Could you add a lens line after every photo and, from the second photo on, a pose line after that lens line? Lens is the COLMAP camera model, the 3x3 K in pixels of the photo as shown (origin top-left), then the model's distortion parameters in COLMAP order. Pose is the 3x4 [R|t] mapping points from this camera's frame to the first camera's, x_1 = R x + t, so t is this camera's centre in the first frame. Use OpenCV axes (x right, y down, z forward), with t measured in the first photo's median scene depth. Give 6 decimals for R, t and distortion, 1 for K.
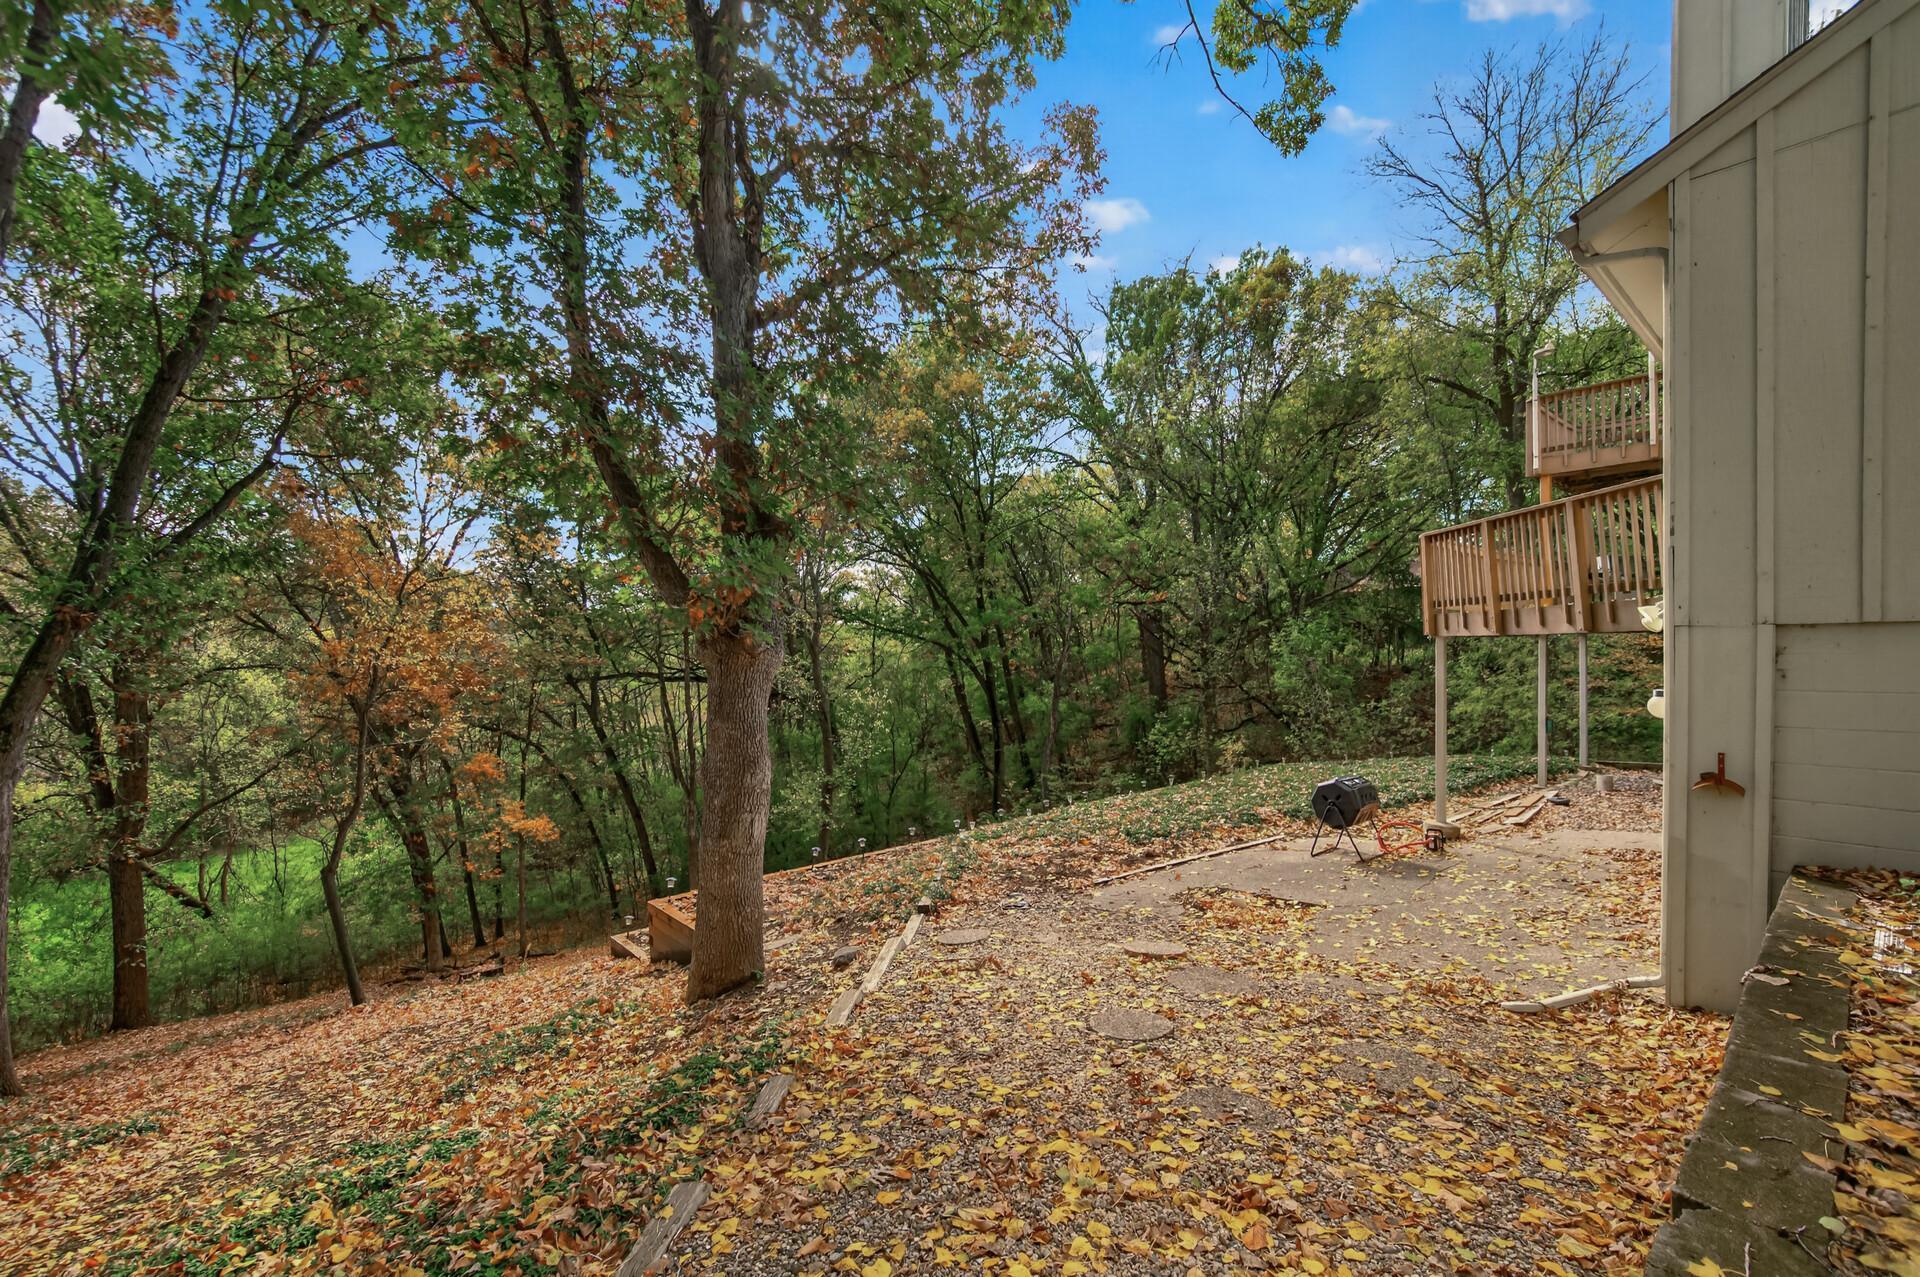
lens RADIAL K [[887.8, 0, 960.0], [0, 887.8, 638.5], [0, 0, 1]] dist [0.001116, 0.000126]
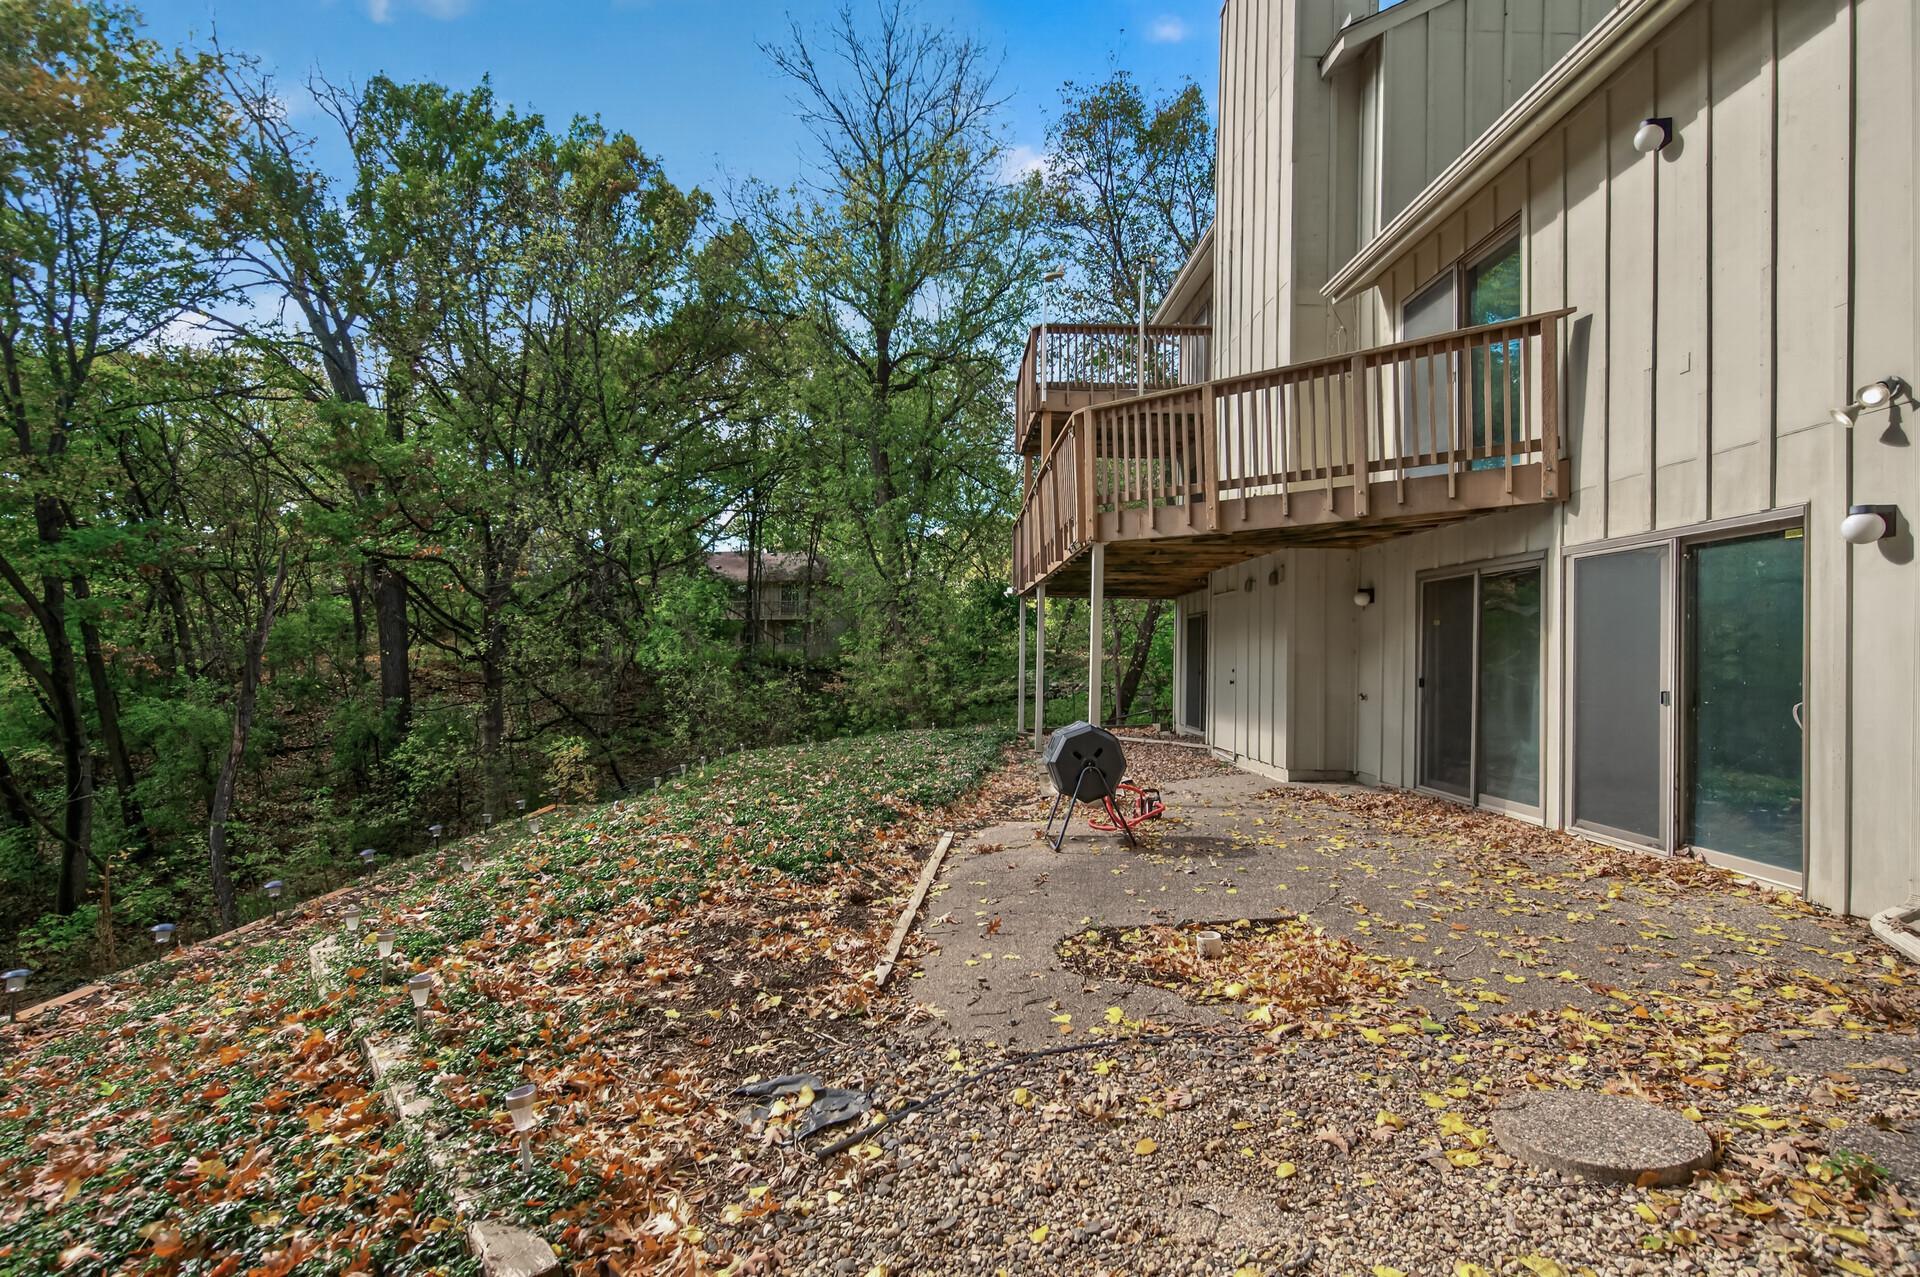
lens RADIAL K [[887.8, 0, 960.0], [0, 887.8, 638.5], [0, 0, 1]] dist [0.001116, 0.000126]
pose [[0.627218, 0.041317, 0.777747, -0.100412], [-0.014240, 0.999033, -0.041589, 0.089362], [-0.778713, 0.015010, 0.627200, 0.480628]]
